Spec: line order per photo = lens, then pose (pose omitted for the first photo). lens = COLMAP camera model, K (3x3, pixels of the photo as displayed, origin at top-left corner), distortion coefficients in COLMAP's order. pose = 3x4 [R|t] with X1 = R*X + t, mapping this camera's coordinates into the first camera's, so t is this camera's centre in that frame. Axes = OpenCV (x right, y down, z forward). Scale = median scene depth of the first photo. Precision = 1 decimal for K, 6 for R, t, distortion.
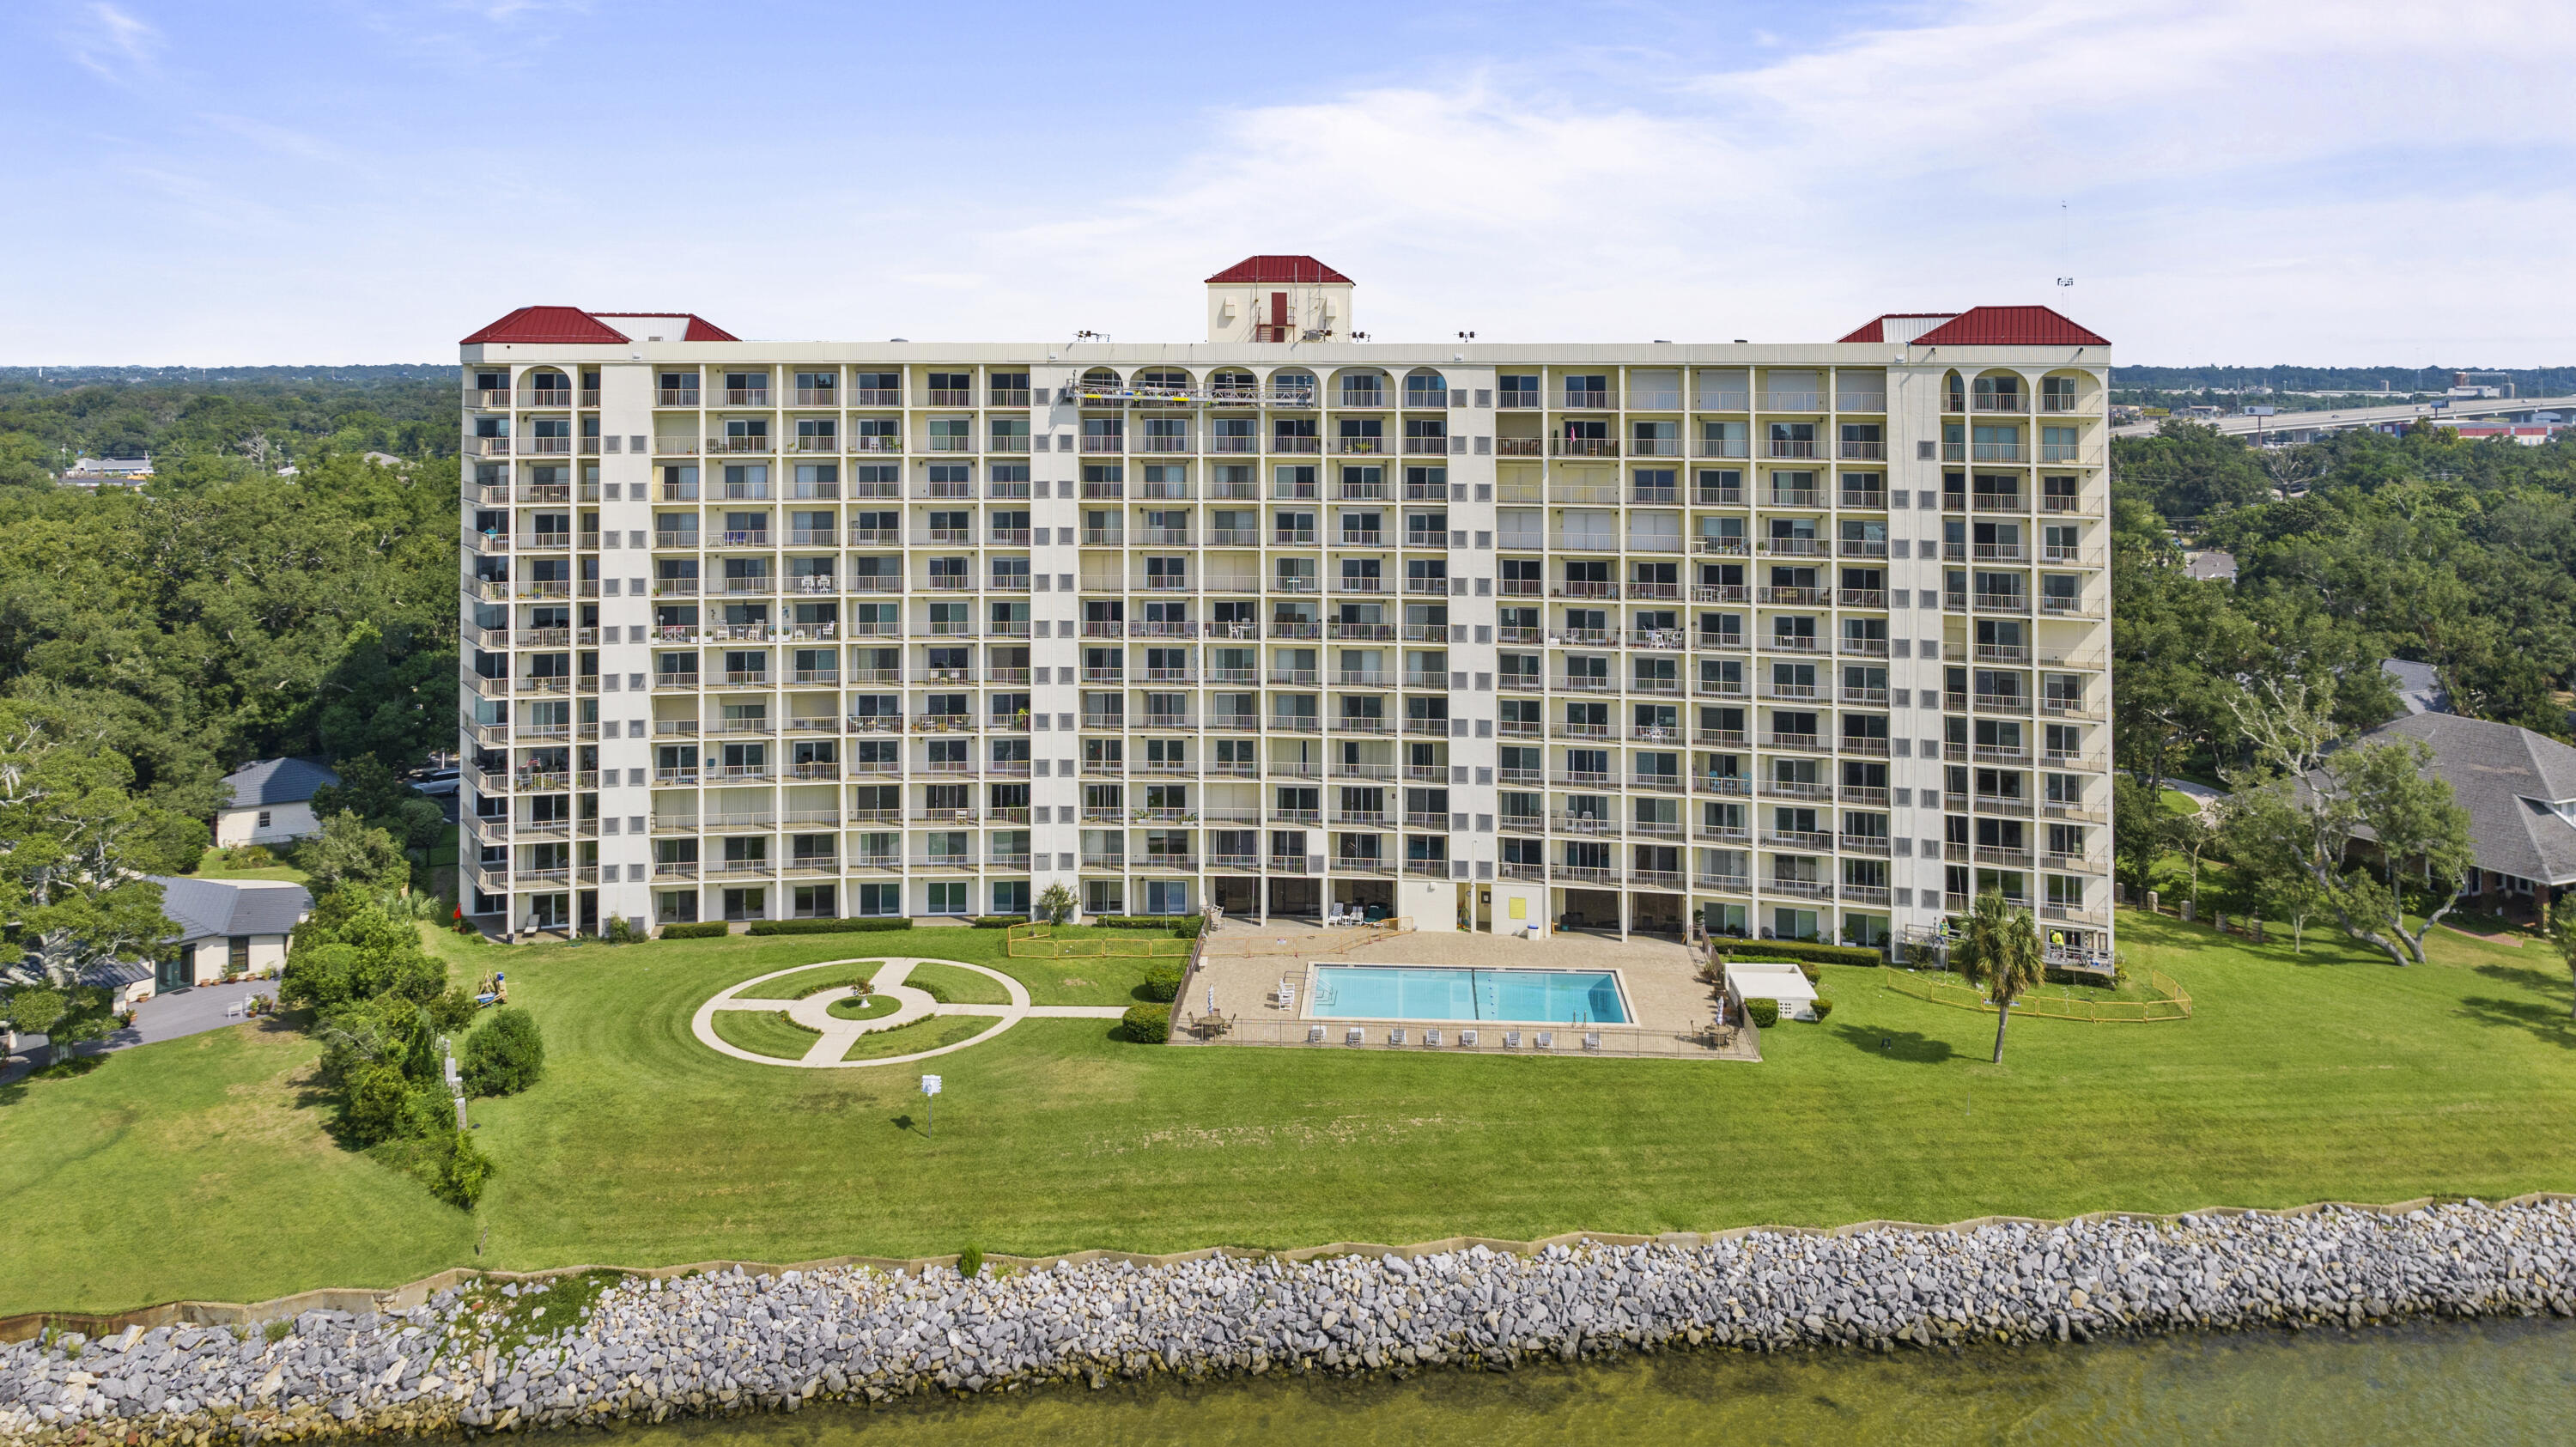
lens RADIAL K [[1747.4, 0, 1279.6], [0, 1747.4, 554.4], [0, 0, 1]] dist [0.018392, -0.002260]
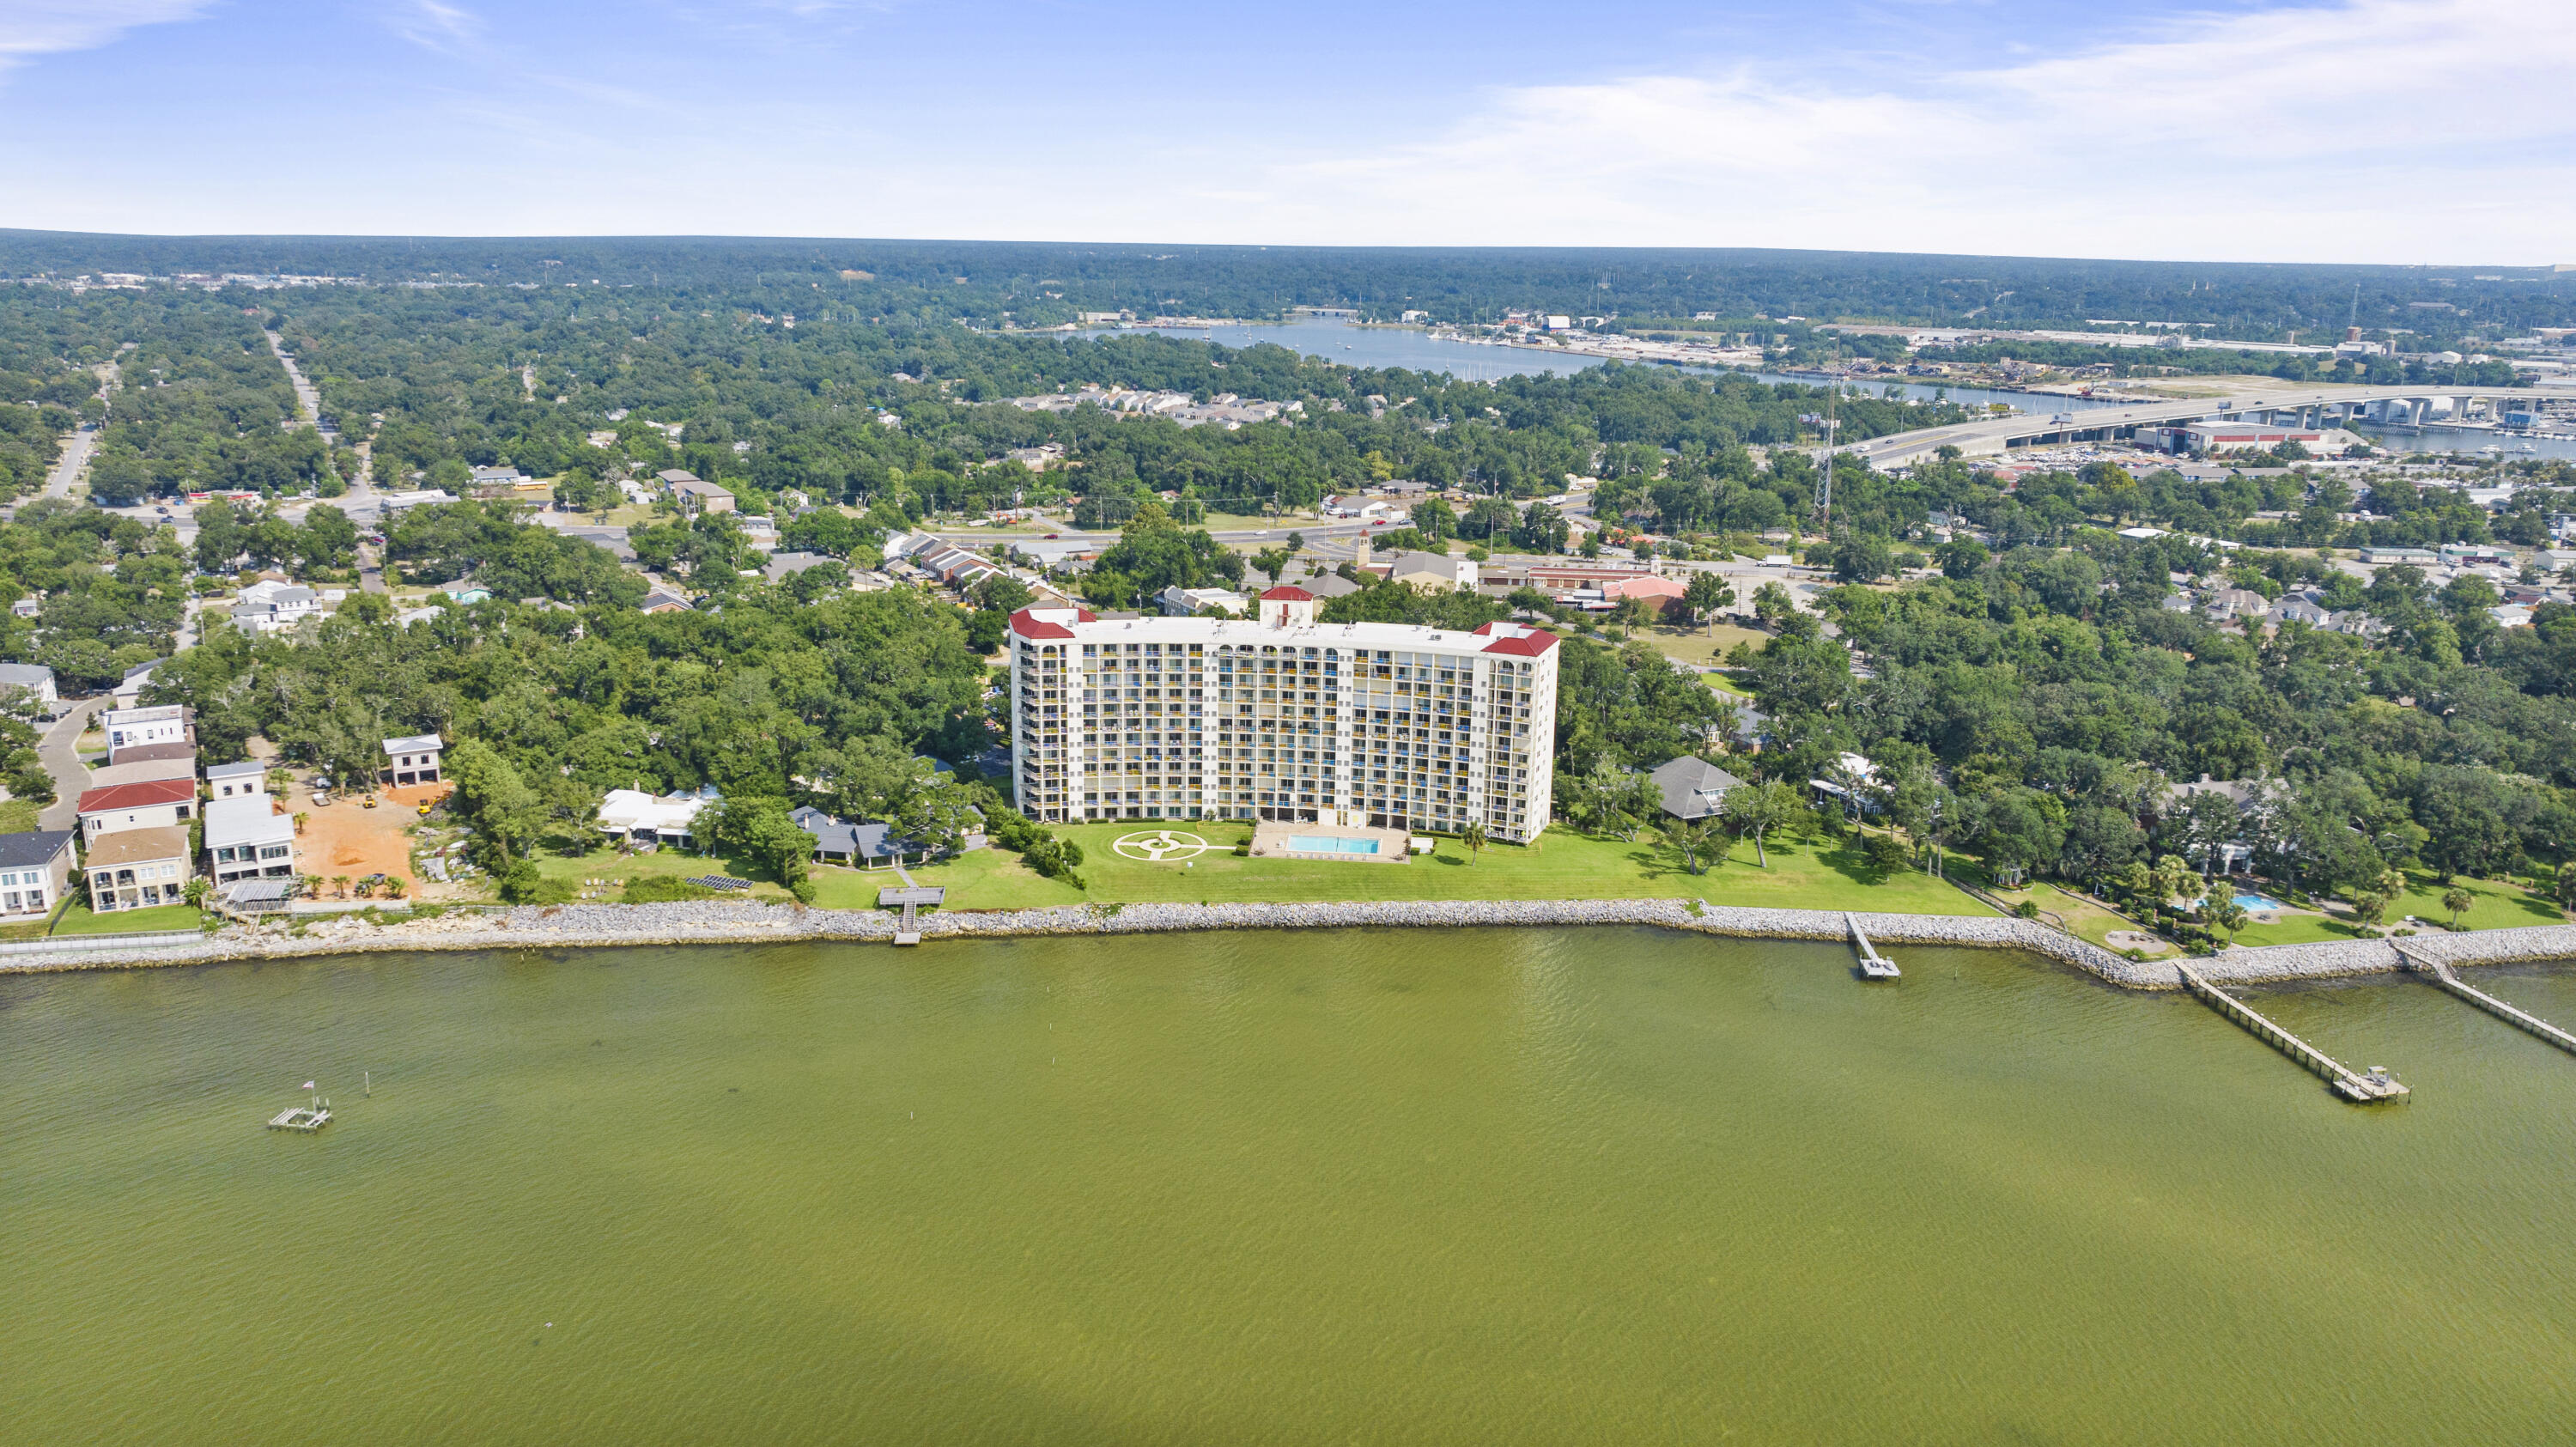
lens RADIAL K [[1747.4, 0, 1287.9], [0, 1747.4, 725.5], [0, 0, 1]] dist [0.018392, -0.002260]
pose [[0.999848, 0.016925, 0.004264, -0.004285], [-0.017432, 0.980394, 0.196273, -0.575621], [-0.000859, -0.196317, 0.980540, -2.047085]]
